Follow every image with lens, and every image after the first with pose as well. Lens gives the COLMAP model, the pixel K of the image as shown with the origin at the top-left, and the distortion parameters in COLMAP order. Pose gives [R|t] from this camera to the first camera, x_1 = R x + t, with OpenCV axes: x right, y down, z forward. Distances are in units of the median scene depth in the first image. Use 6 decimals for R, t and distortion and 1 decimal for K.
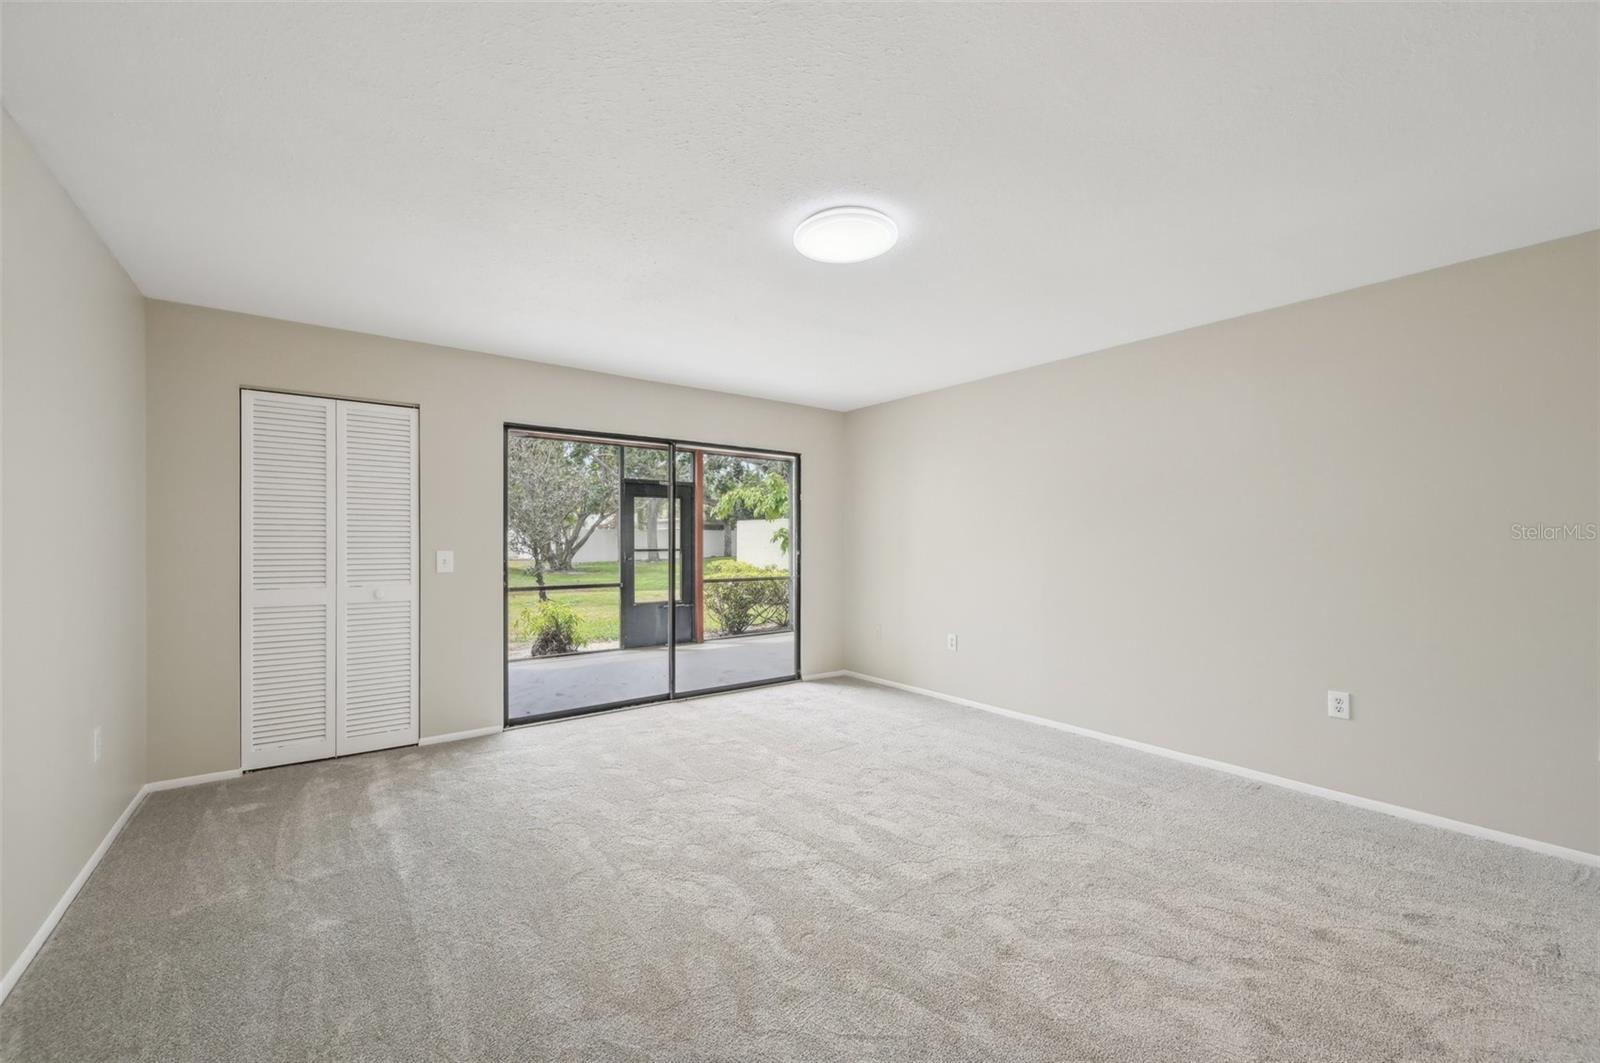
lens RADIAL K [[642.2, 0, 789.7], [0, 642.2, 539.9], [0, 0, 1]] dist [0.000385, -0.000430]
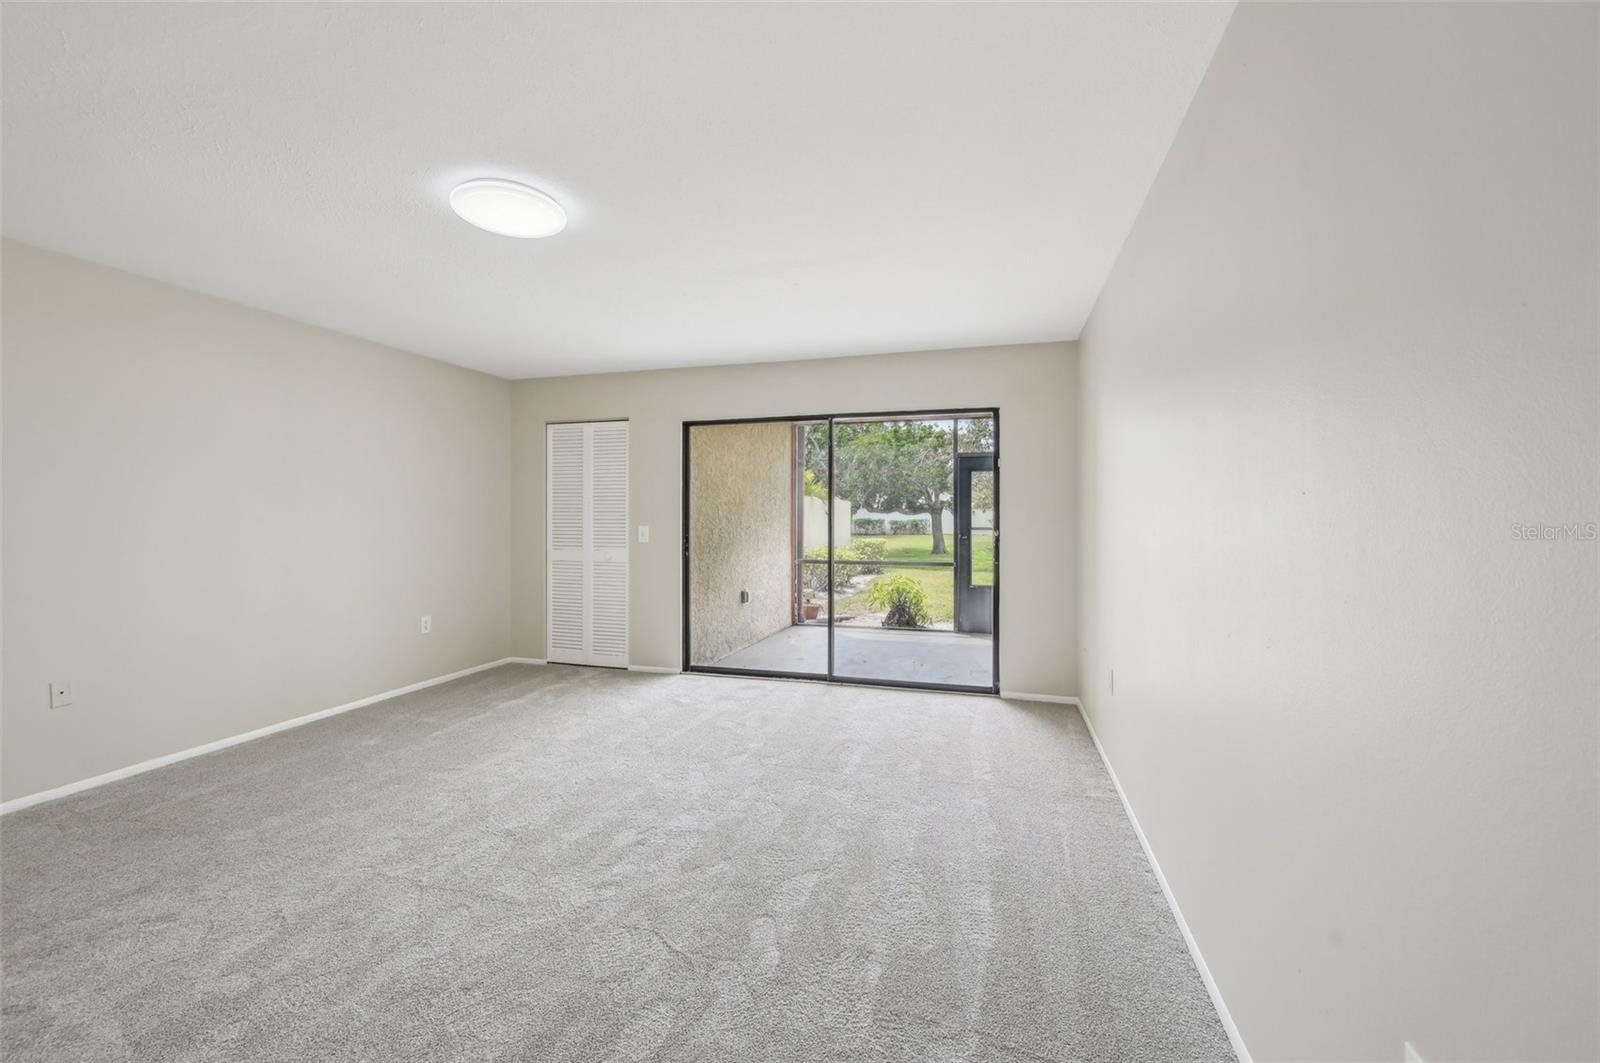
lens RADIAL K [[642.2, 0, 805.2], [0, 642.2, 516.3], [0, 0, 1]] dist [0.000385, -0.000430]
pose [[0.600781, -0.002472, -0.799410, 0.665750], [0.000298, 0.999996, -0.002868, 0.001125], [0.799414, 0.001485, 0.600779, 0.447360]]
